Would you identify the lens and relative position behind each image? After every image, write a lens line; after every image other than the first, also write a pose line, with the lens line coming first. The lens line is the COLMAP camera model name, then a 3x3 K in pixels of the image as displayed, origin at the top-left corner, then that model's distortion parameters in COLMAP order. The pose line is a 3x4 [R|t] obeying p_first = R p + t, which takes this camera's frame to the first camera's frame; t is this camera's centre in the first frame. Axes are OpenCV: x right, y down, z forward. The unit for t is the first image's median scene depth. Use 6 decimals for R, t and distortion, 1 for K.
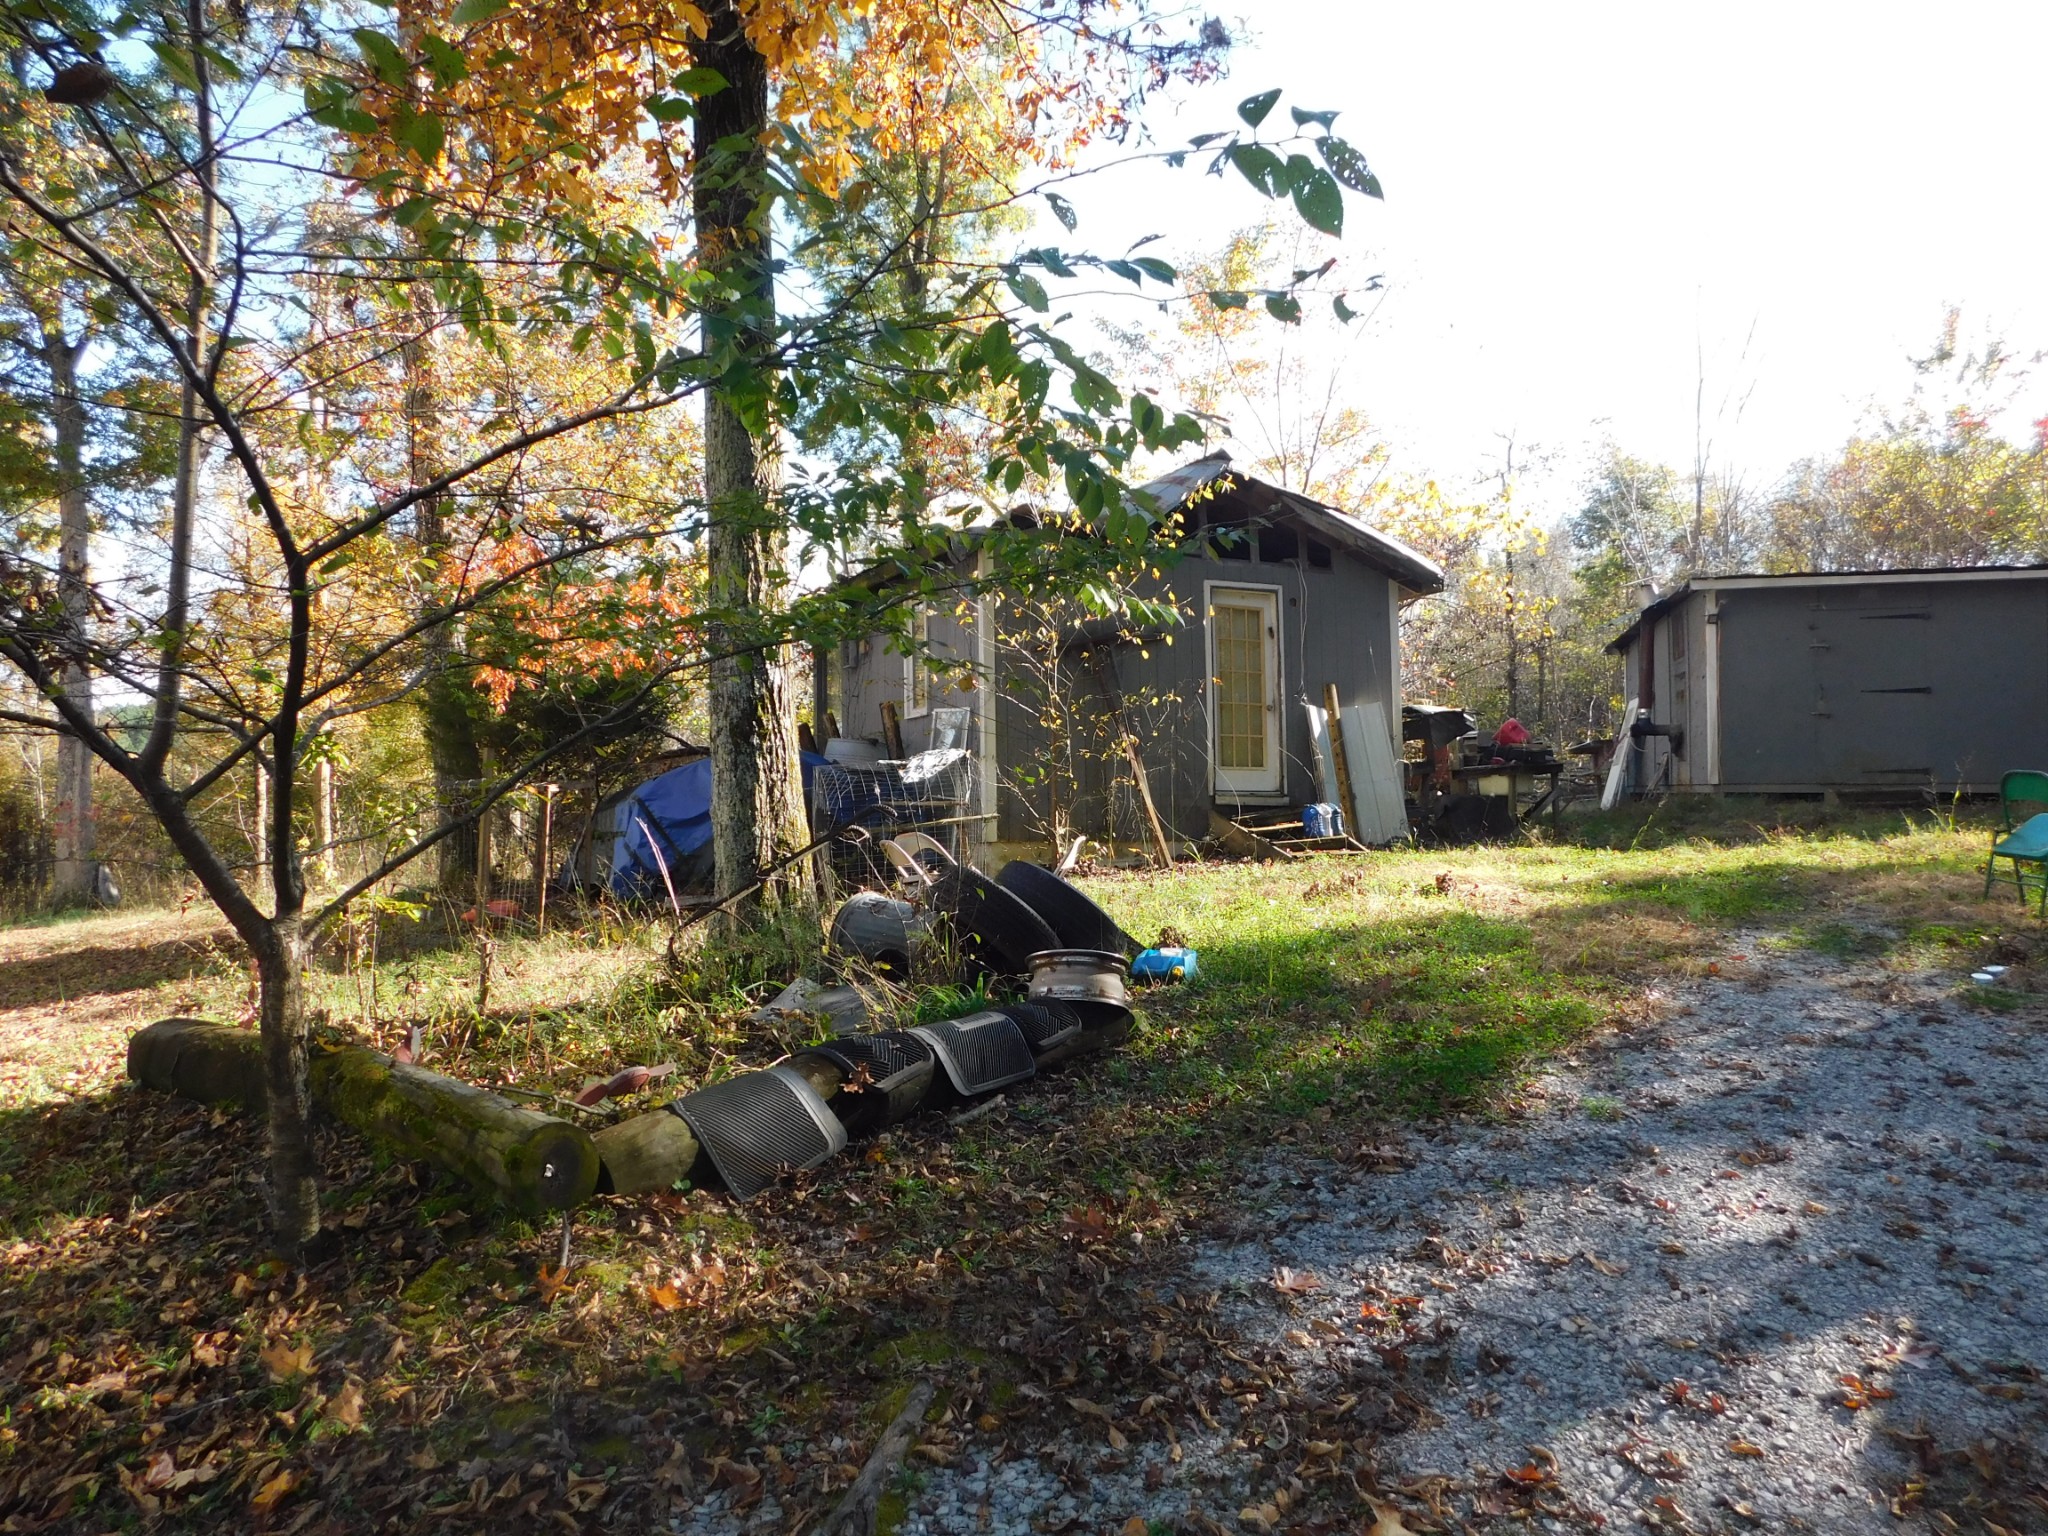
lens RADIAL K [[1363.4, 0, 1031.3], [0, 1363.4, 753.2], [0, 0, 1]] dist [-0.066705, 0.063471]
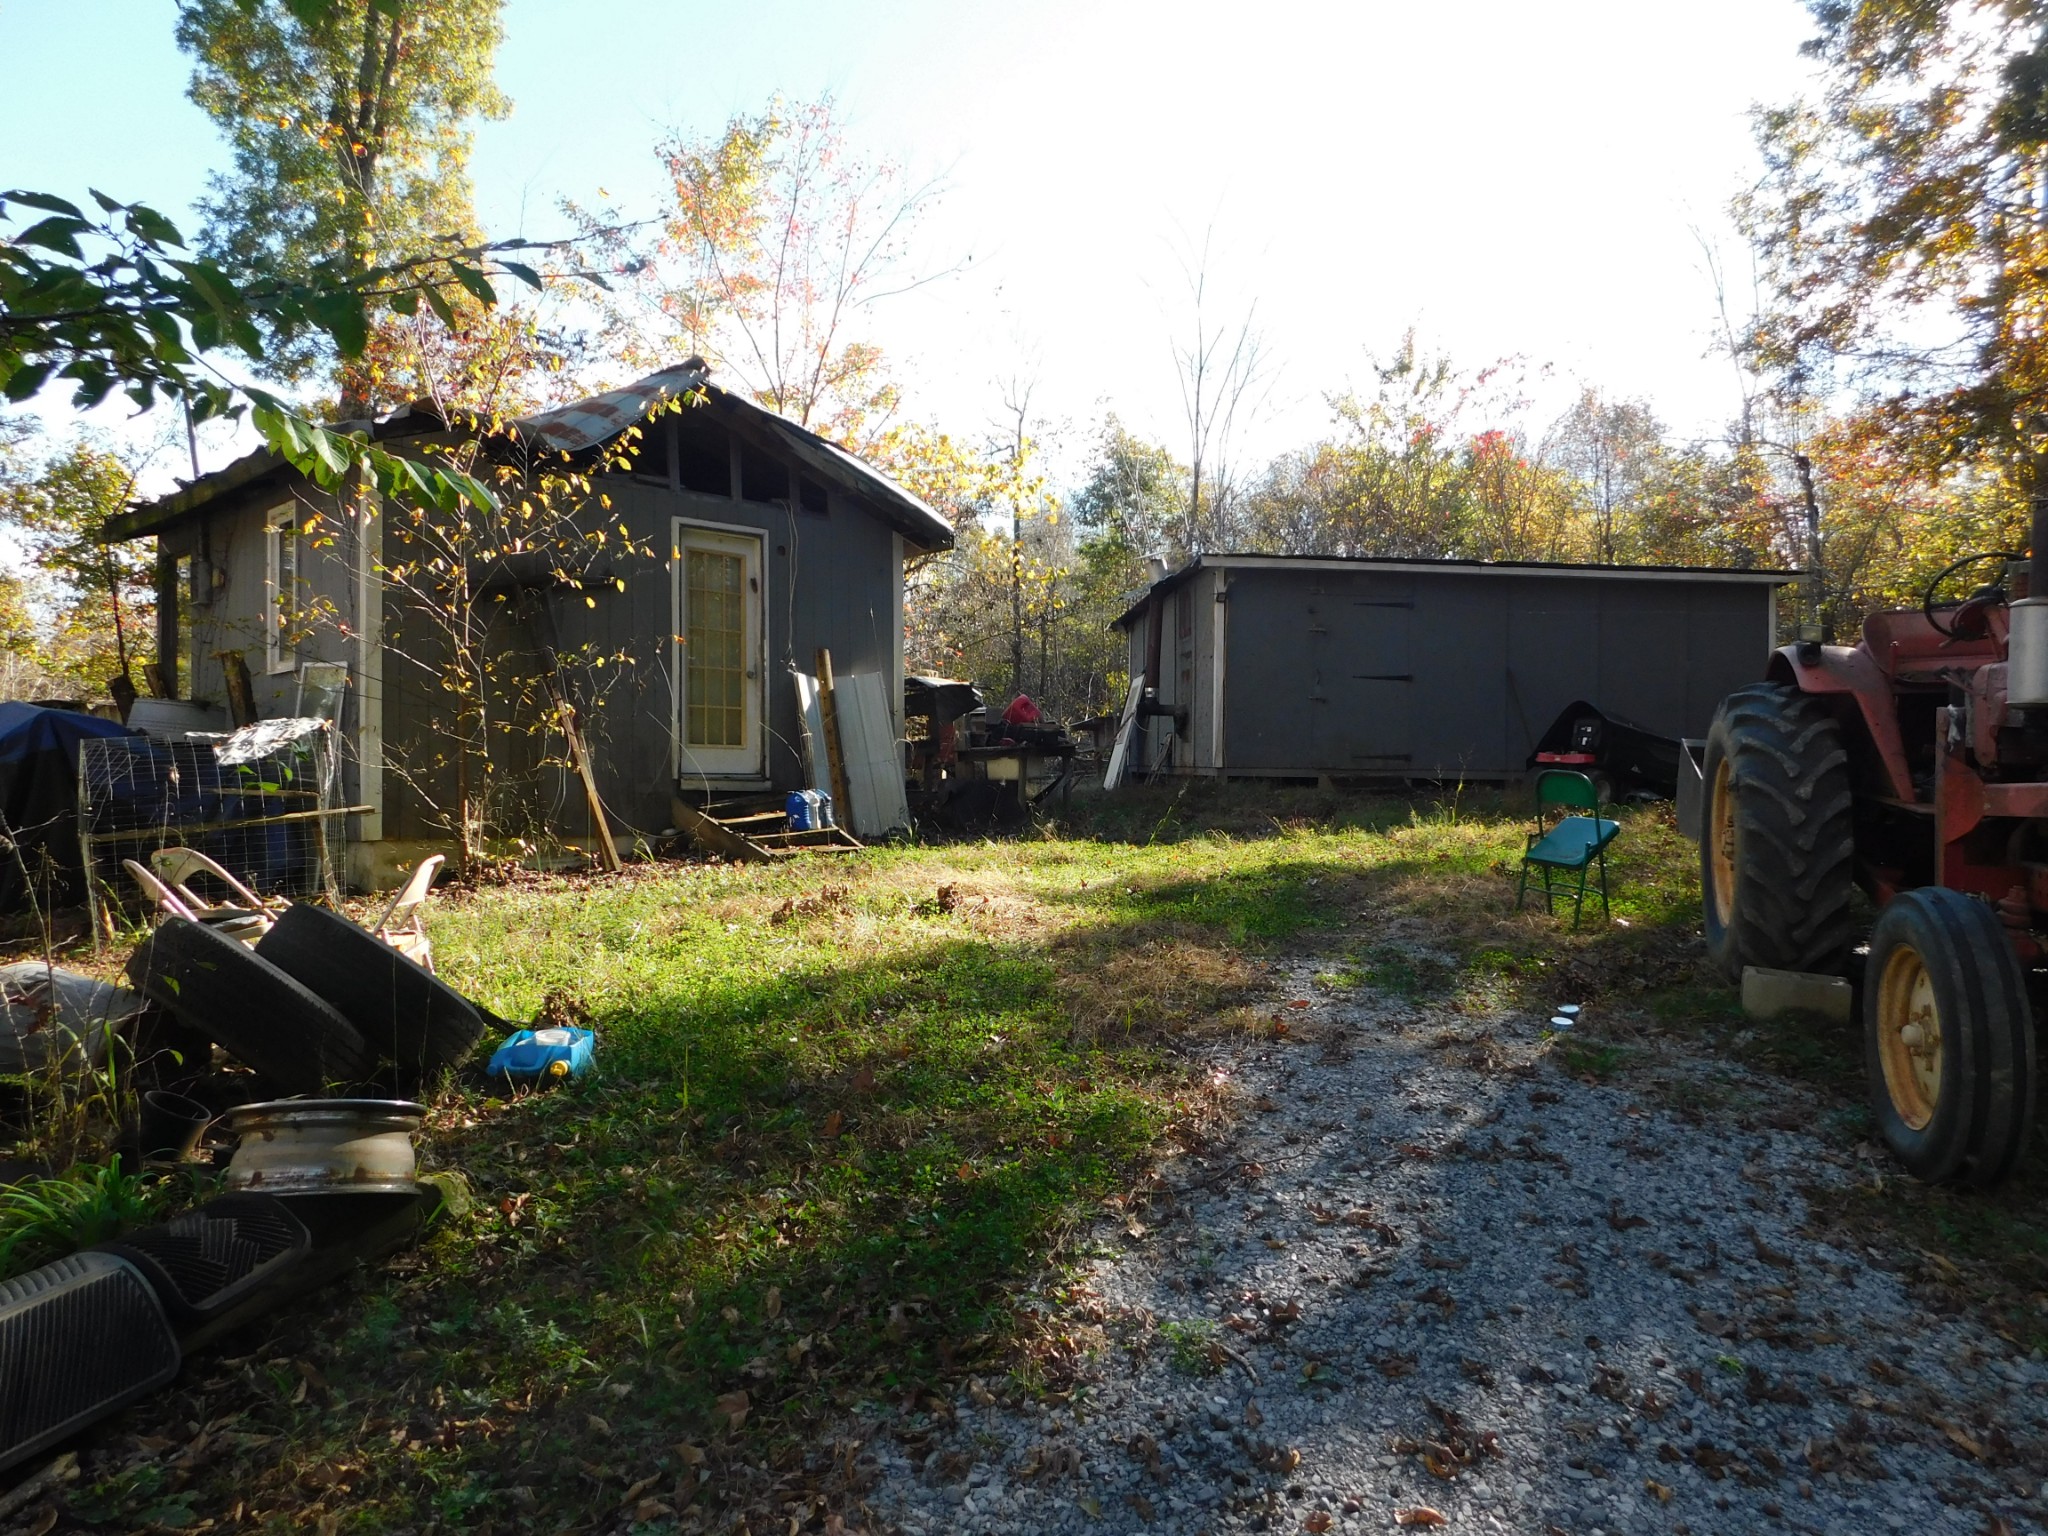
lens RADIAL K [[1363.4, 0, 1031.3], [0, 1363.4, 753.2], [0, 0, 1]] dist [-0.066705, 0.063471]
pose [[0.937122, 0.012564, 0.348776, 0.050352], [-0.021194, 0.999556, 0.020939, -0.006709], [-0.348358, -0.027014, 0.936972, 0.168058]]
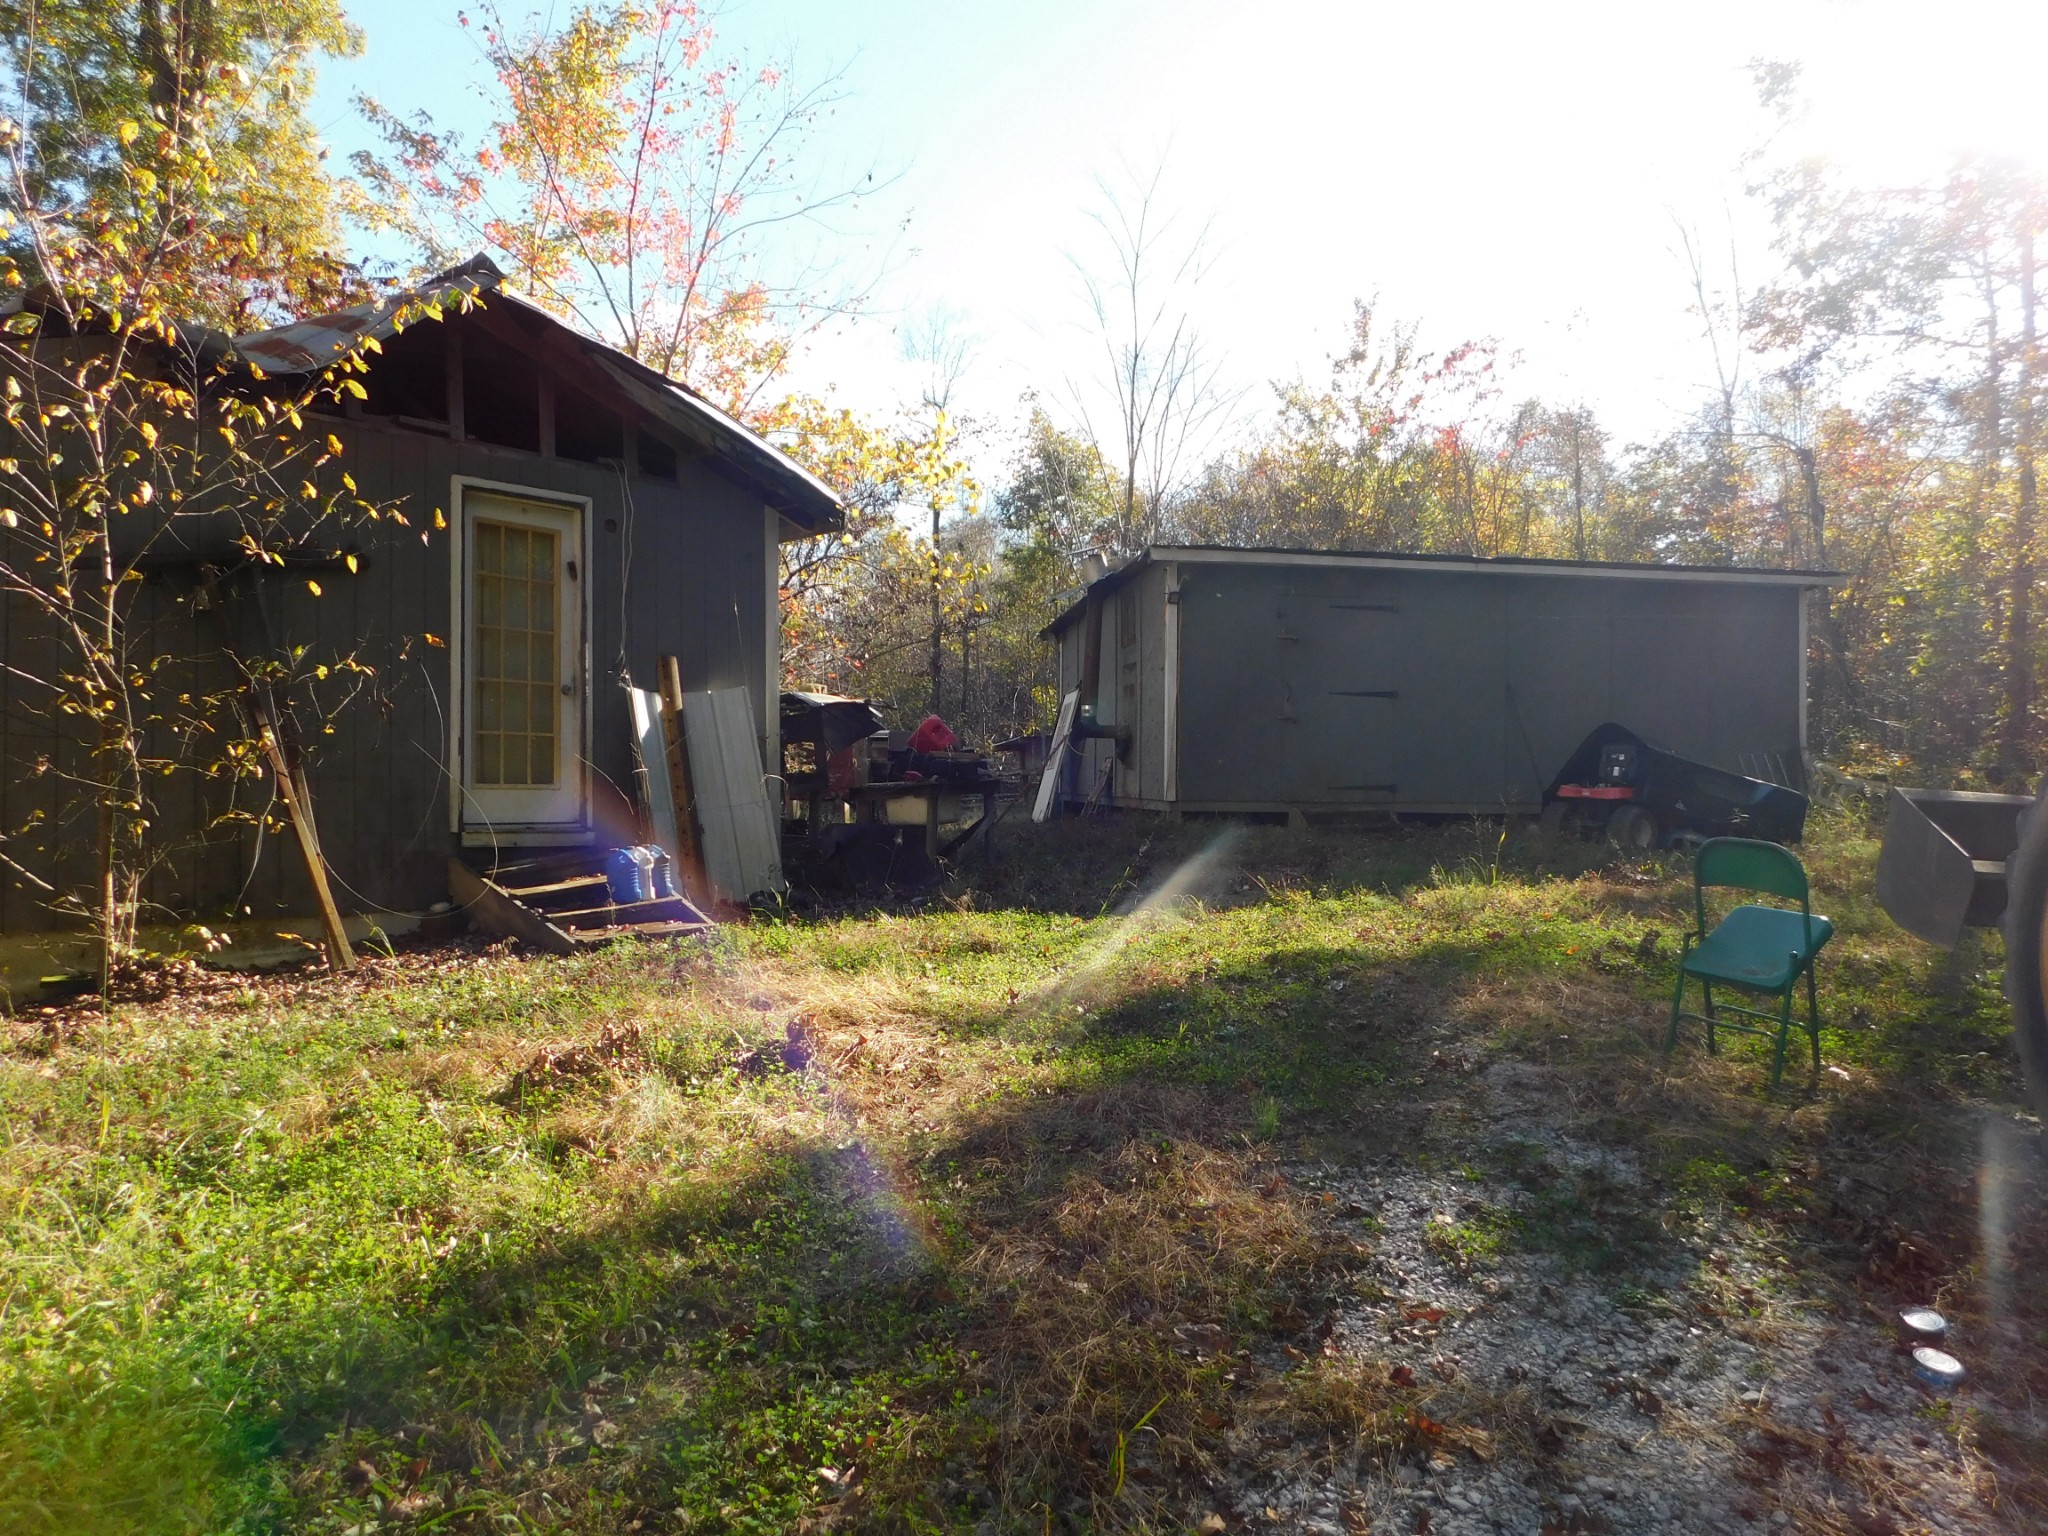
lens RADIAL K [[1363.4, 0, 1031.3], [0, 1363.4, 753.2], [0, 0, 1]] dist [-0.066705, 0.063471]
pose [[0.916240, 0.015099, 0.400345, 0.134102], [-0.020417, 0.999751, 0.009019, -0.015592], [-0.400109, -0.016437, 0.916320, 0.374064]]
